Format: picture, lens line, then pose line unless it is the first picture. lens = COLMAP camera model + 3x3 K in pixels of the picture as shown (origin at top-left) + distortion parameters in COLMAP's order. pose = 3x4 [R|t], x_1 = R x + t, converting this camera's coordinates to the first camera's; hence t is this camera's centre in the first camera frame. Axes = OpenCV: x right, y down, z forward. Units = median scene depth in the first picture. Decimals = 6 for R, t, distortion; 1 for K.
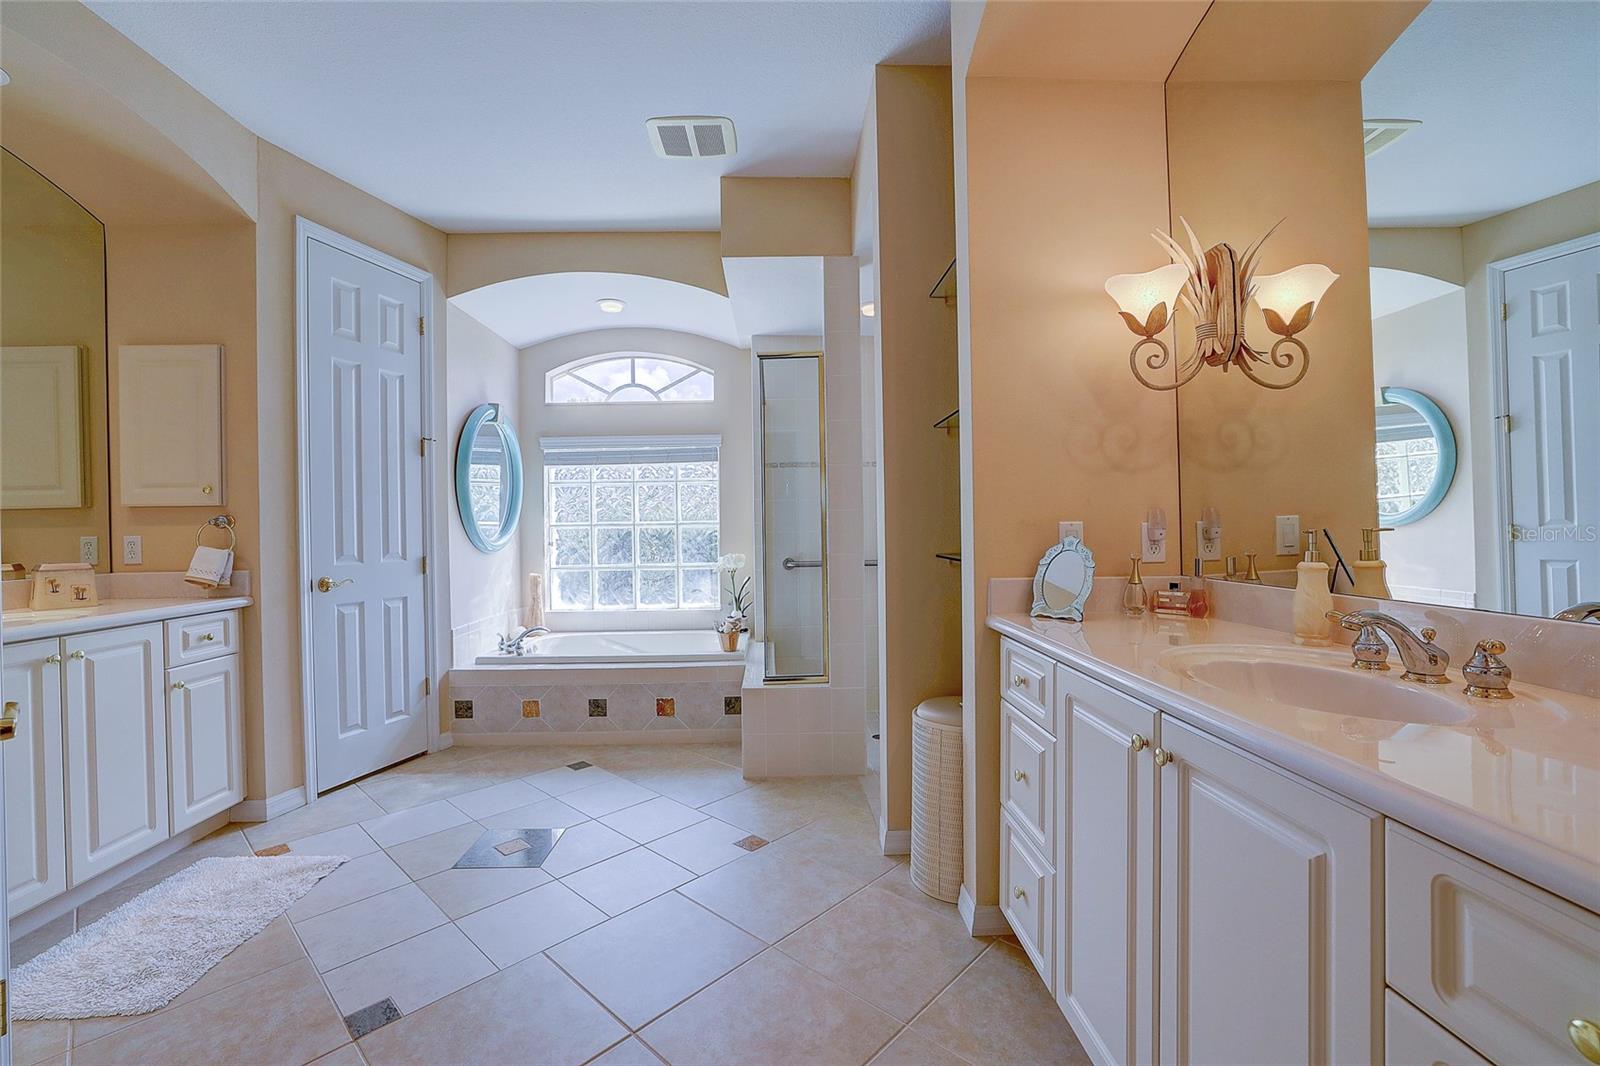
lens RADIAL K [[683.3, 0, 800.0], [0, 683.3, 533.0], [0, 0, 1]] dist [-0.046813, 0.017124]
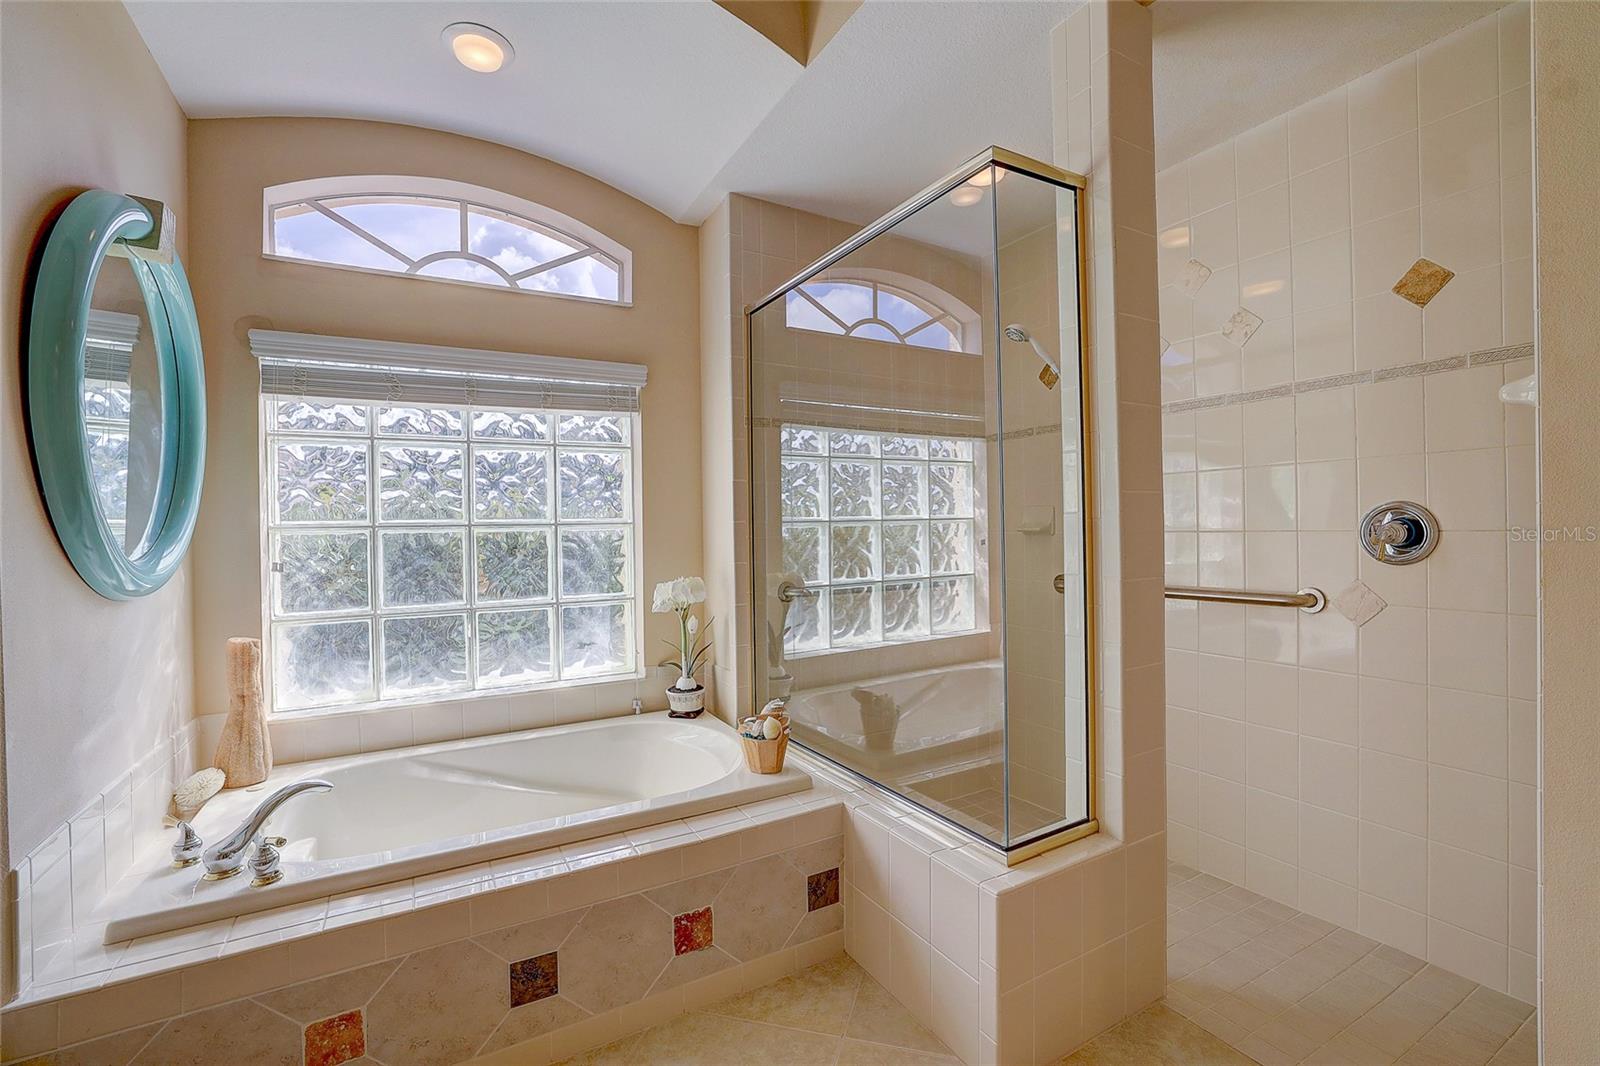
lens RADIAL K [[683.3, 0, 800.0], [0, 683.3, 533.0], [0, 0, 1]] dist [-0.046813, 0.017124]
pose [[0.890605, -0.004431, 0.454757, -0.262903], [0.012110, 0.999829, -0.013975, 0.003794], [-0.454617, 0.017953, 0.890506, 0.452404]]
